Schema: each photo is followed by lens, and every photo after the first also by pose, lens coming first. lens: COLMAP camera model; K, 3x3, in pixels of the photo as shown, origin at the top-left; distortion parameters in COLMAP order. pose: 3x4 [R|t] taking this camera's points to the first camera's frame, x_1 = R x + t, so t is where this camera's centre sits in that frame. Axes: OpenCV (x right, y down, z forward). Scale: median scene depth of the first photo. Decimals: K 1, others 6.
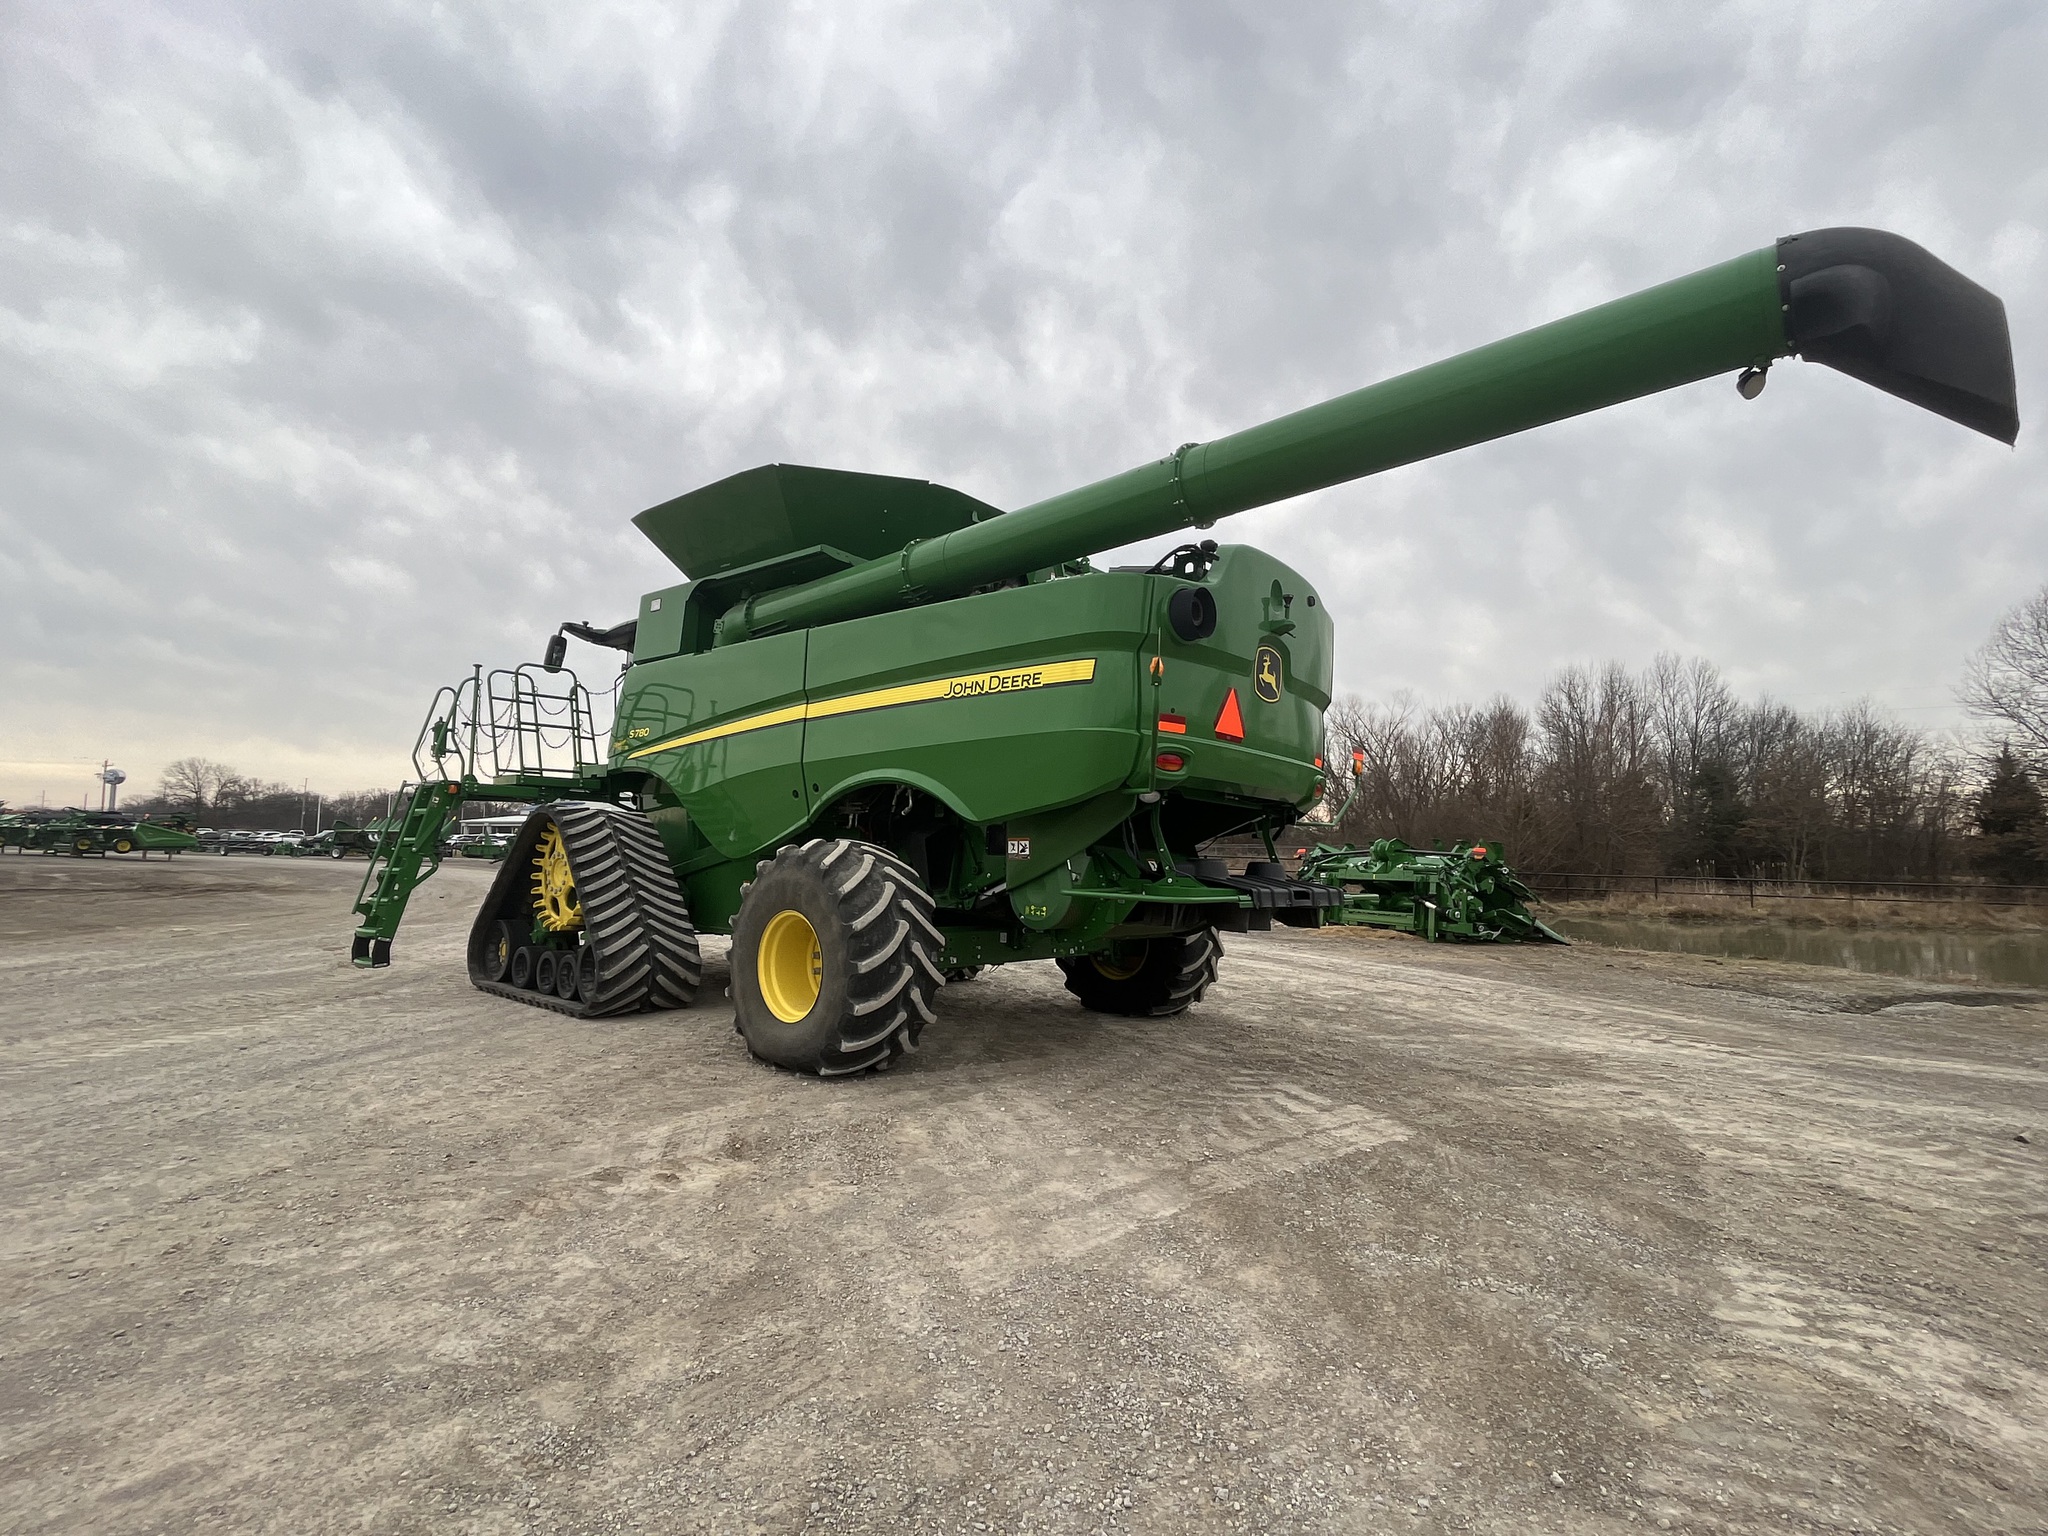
lens RADIAL K [[1011.2, 0, 1011.9], [0, 1011.2, 698.5], [0, 0, 1]] dist [0.005908, -0.000505]
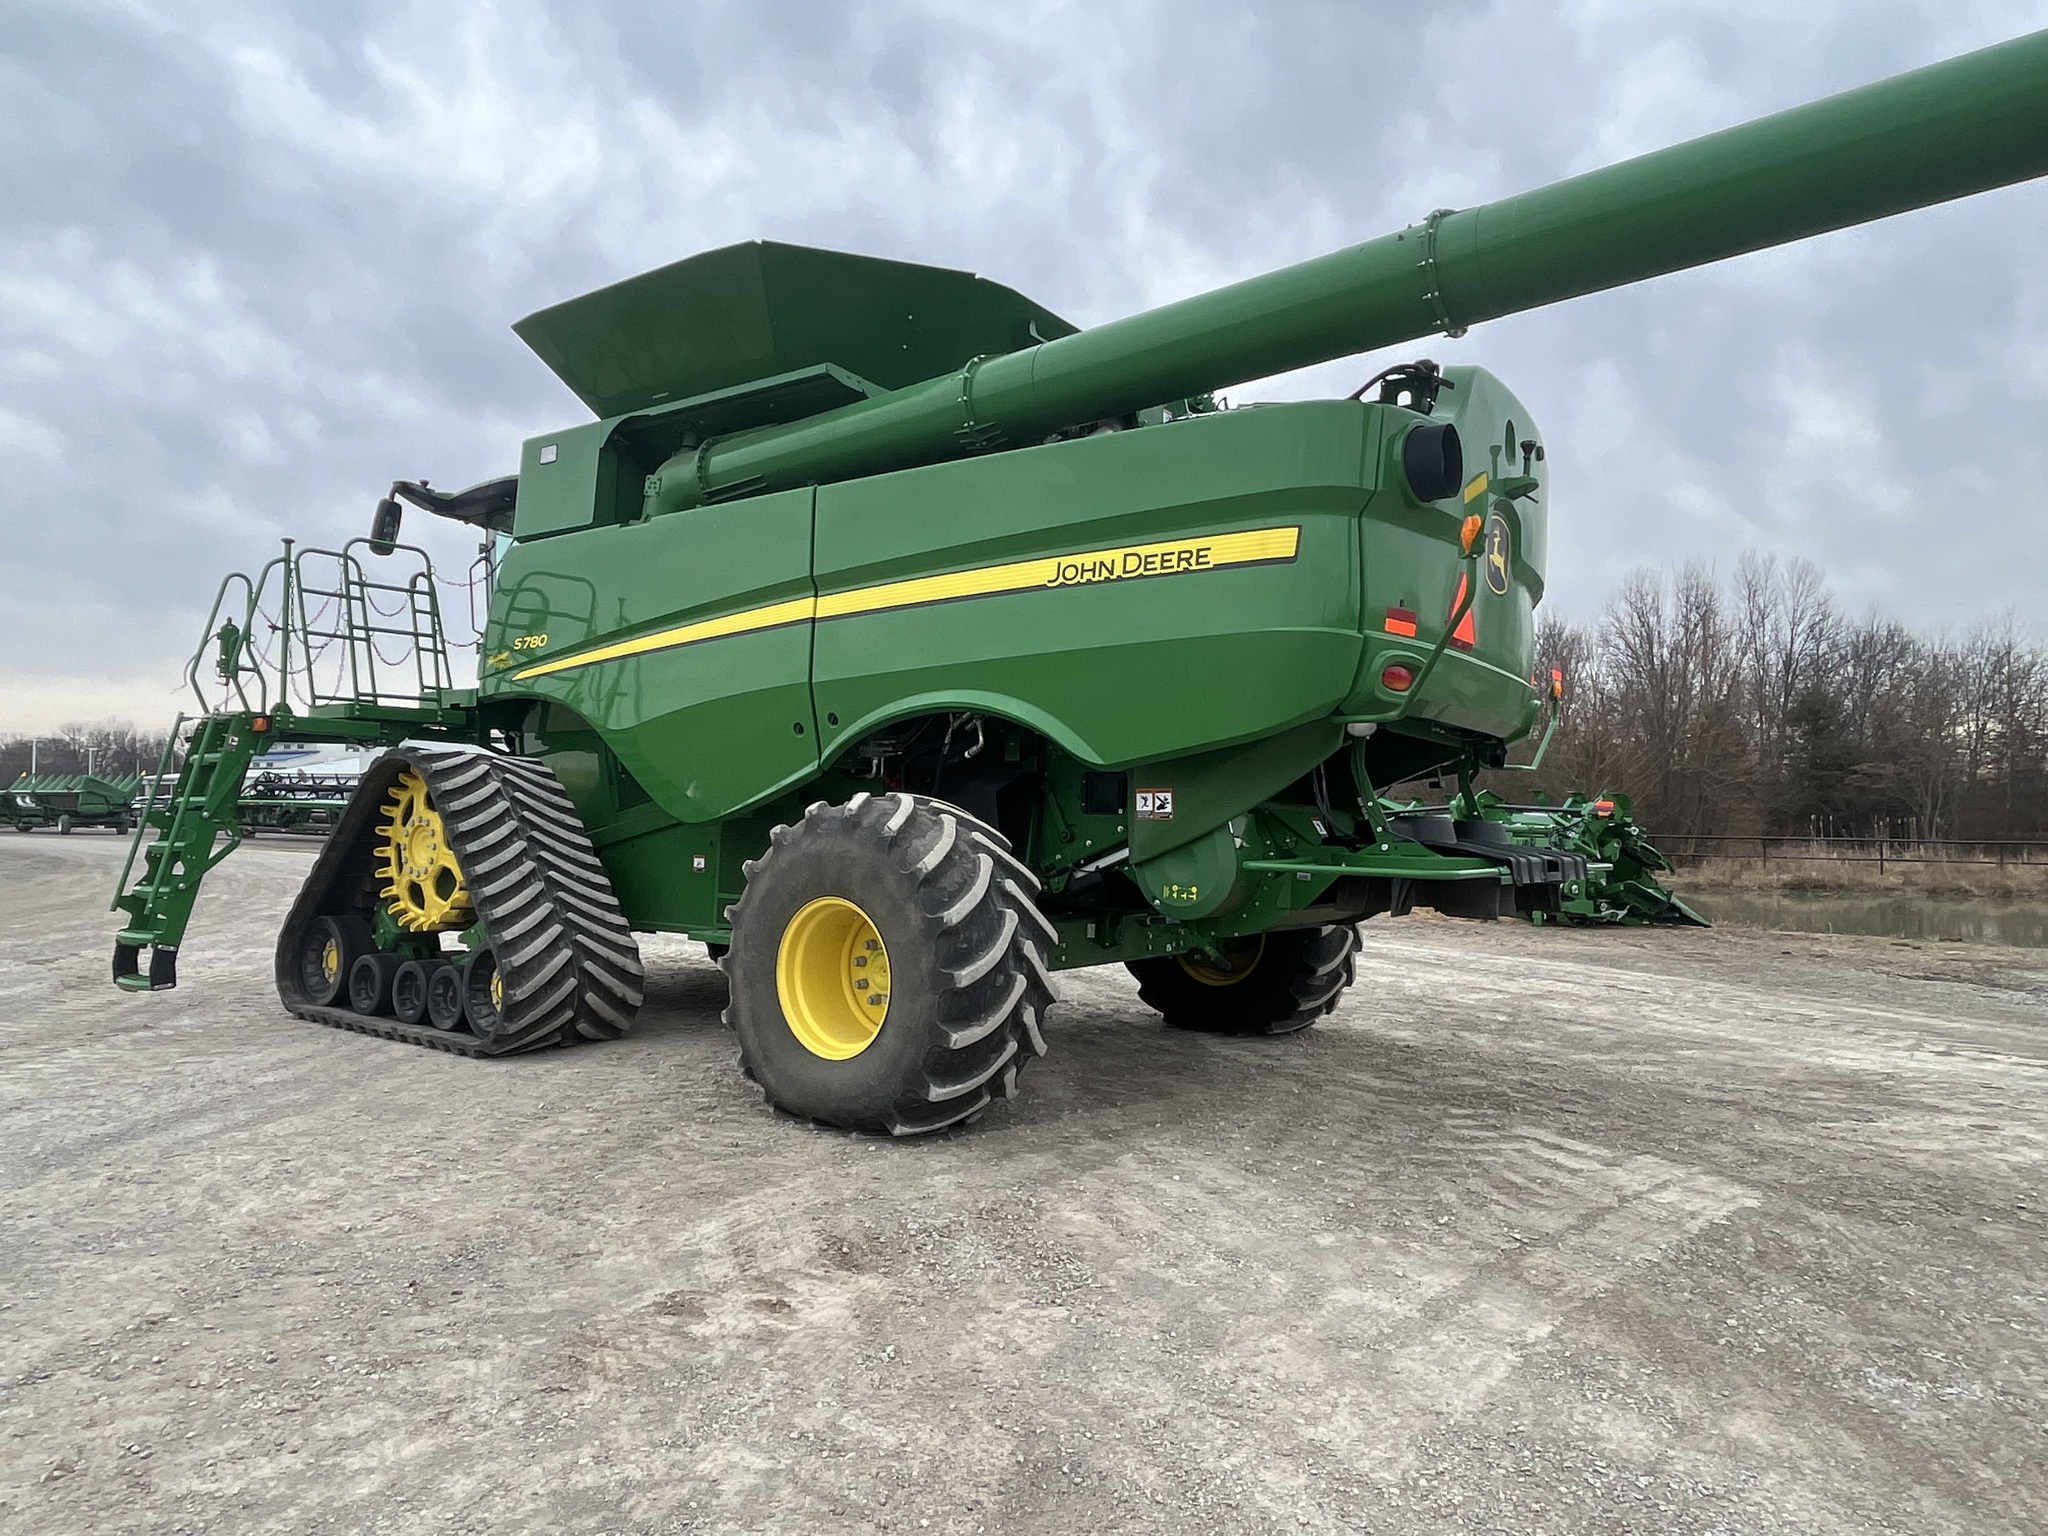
lens RADIAL K [[1353.1, 0, 1020.4], [0, 1353.1, 659.9], [0, 0, 1]] dist [-0.000964, 0.006438]
pose [[0.996740, -0.000109, 0.080685, -0.122837], [-0.002860, 0.999323, 0.036682, 0.012197], [-0.080634, -0.036793, 0.996064, 0.066188]]
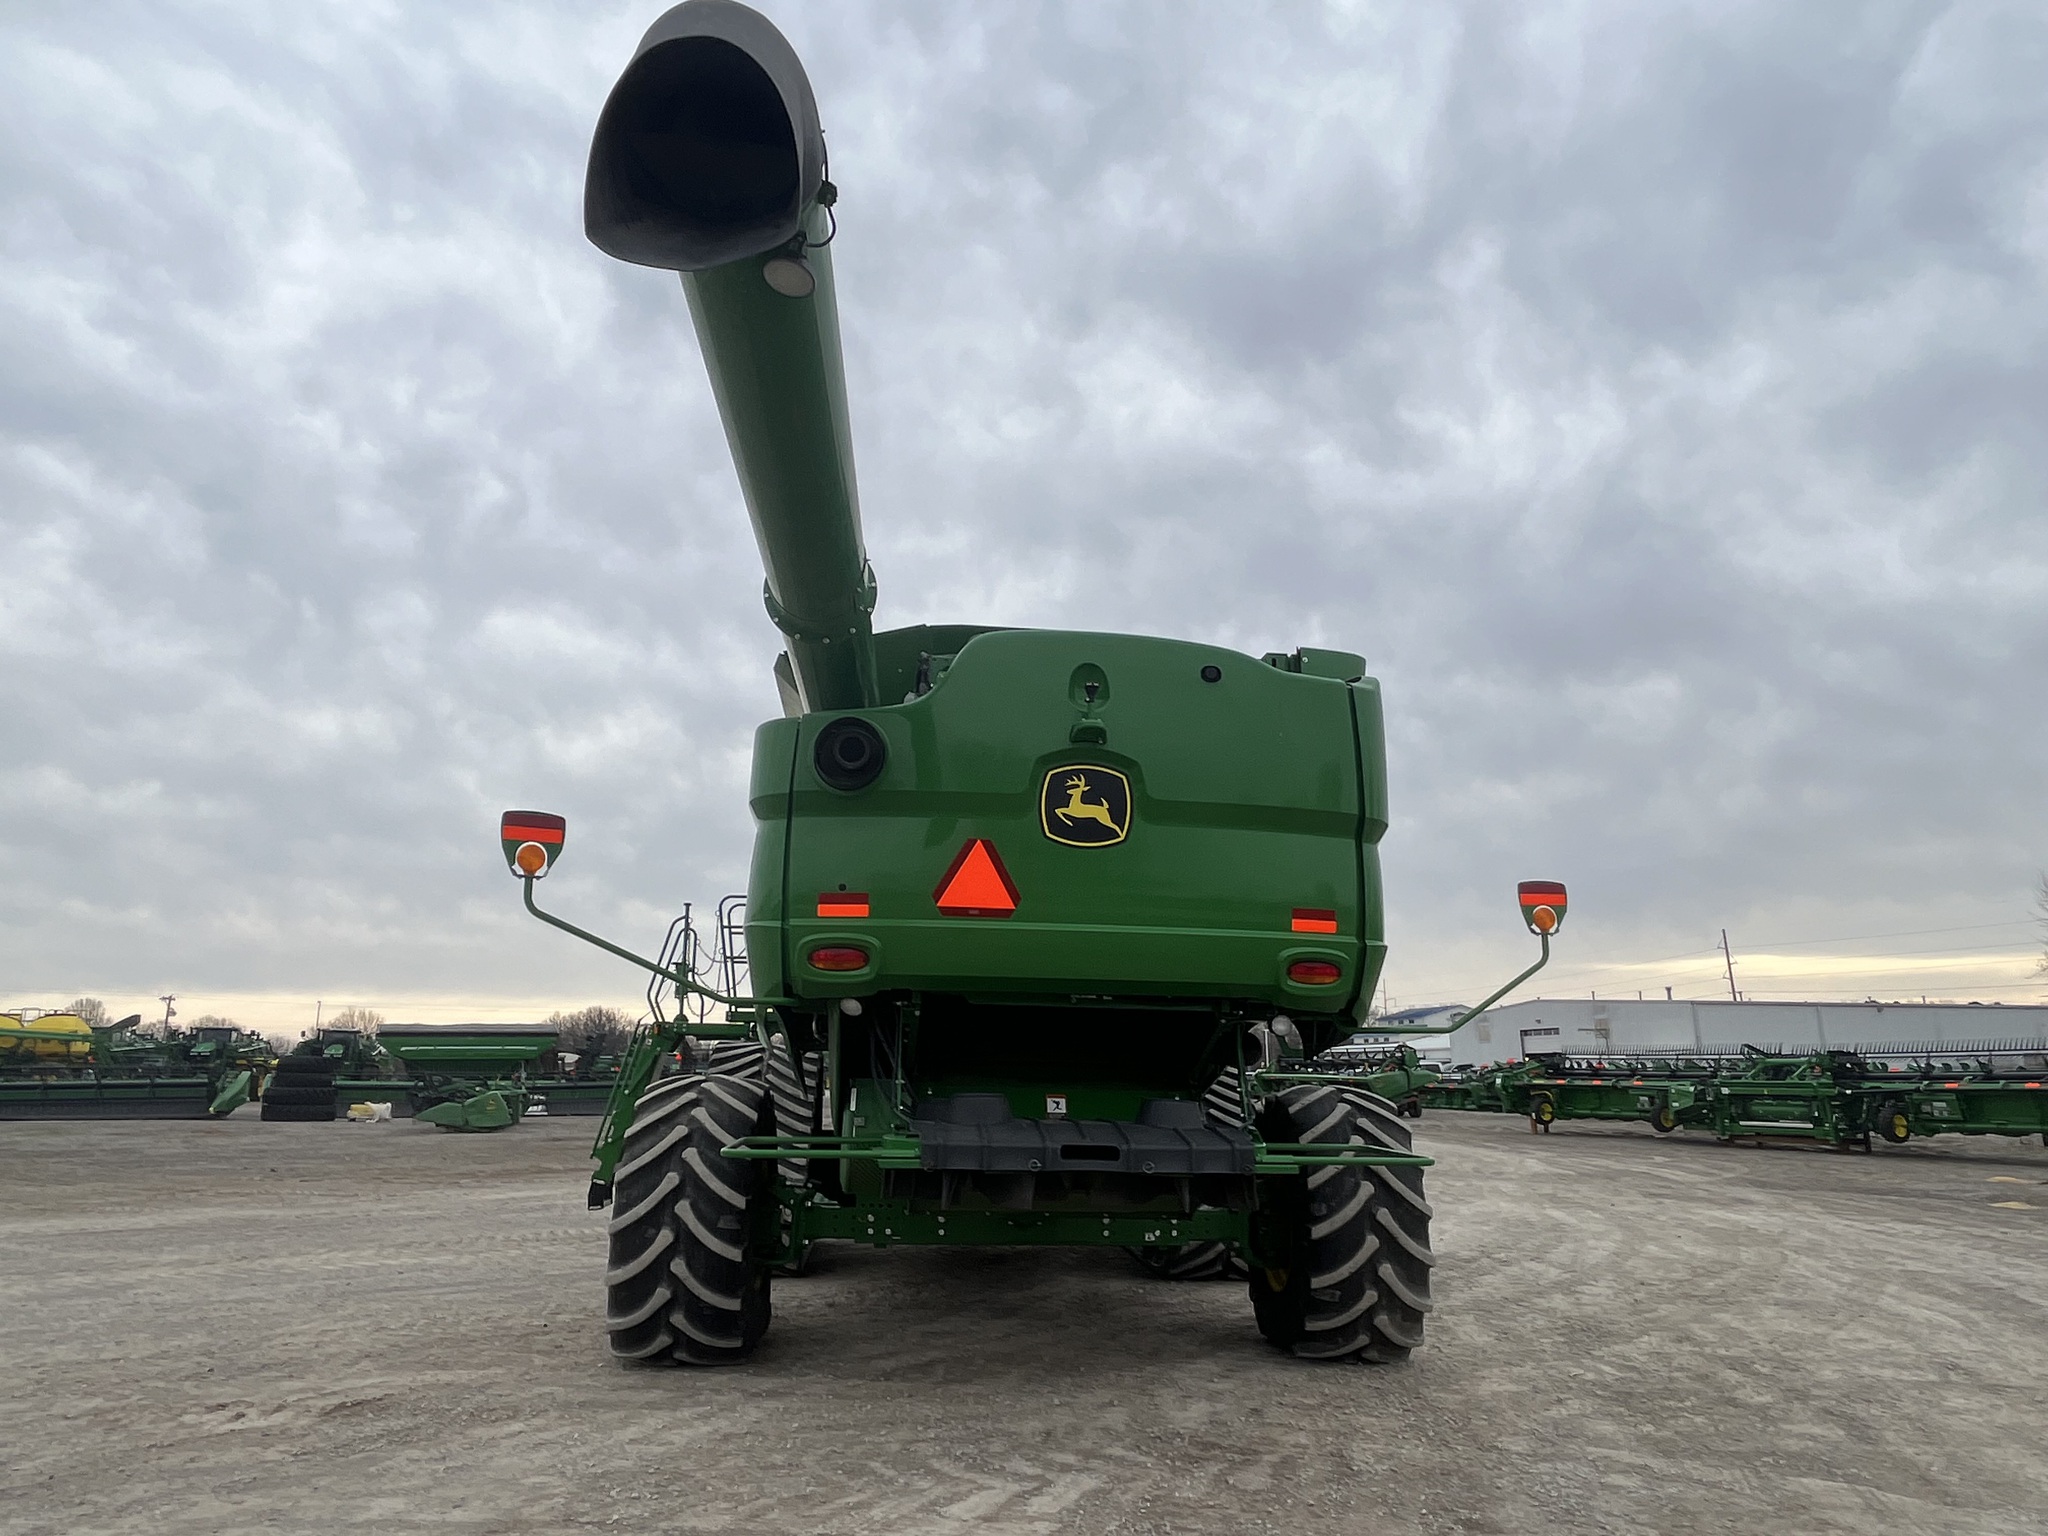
lens RADIAL K [[1279.6, 0, 1023.6], [0, 1279.6, 685.3], [0, 0, 1]] dist [0.000411, -0.000196]
pose [[0.725179, -0.221378, -0.652002, 0.636563], [0.121958, 0.973231, -0.194801, 0.046833], [0.677673, 0.061749, 0.732766, 0.283529]]
